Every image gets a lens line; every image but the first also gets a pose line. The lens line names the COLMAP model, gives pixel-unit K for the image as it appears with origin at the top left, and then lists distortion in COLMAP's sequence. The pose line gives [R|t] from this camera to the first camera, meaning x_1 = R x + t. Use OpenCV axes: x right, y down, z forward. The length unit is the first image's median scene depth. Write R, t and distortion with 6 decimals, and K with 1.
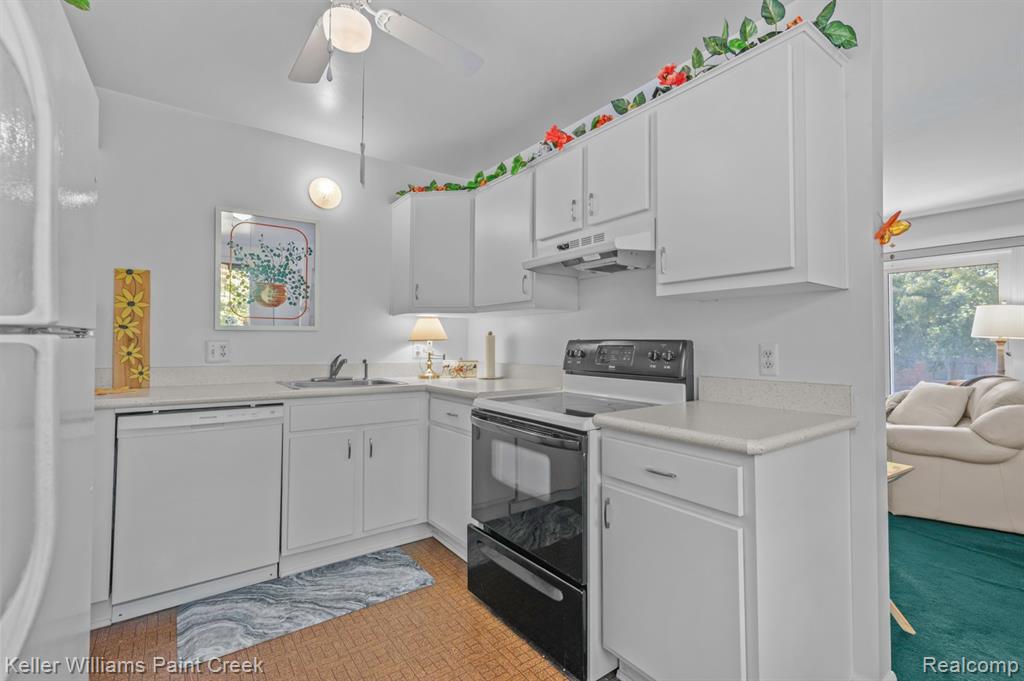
lens RADIAL K [[459.9, 0, 524.6], [0, 459.9, 330.0], [0, 0, 1]] dist [0.001617, 0.000022]
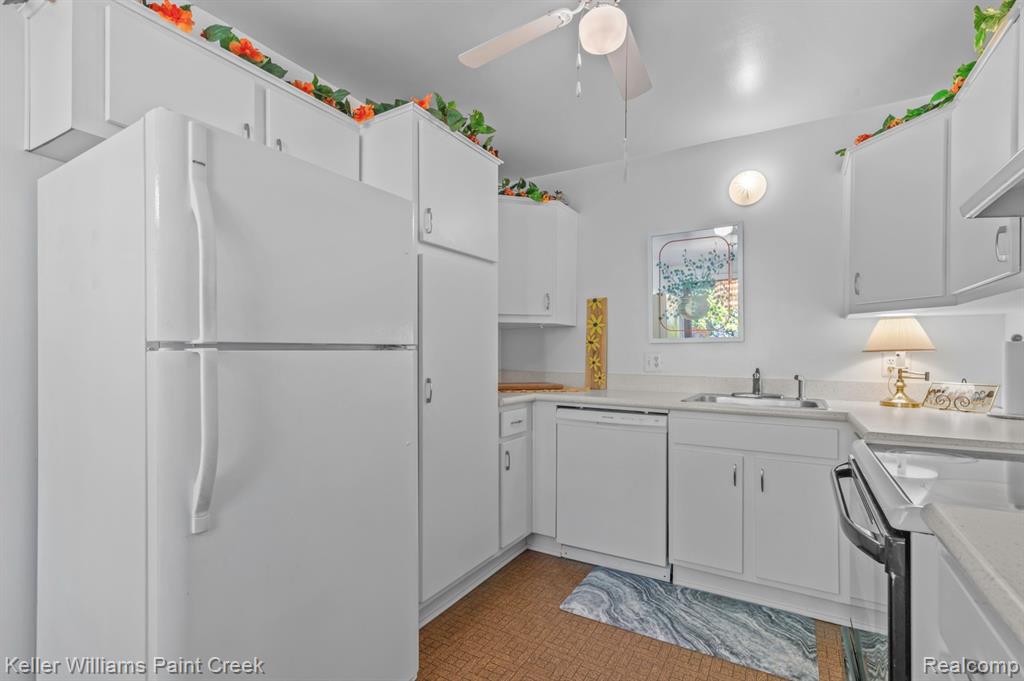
lens RADIAL K [[469.7, 0, 525.7], [0, 469.7, 351.2], [0, 0, 1]] dist [0.002921, 0.000327]
pose [[0.390544, -0.007288, -0.920556, 0.300001], [0.024003, 0.999709, 0.002269, 0.010688], [0.920271, -0.022982, 0.390605, 0.294510]]
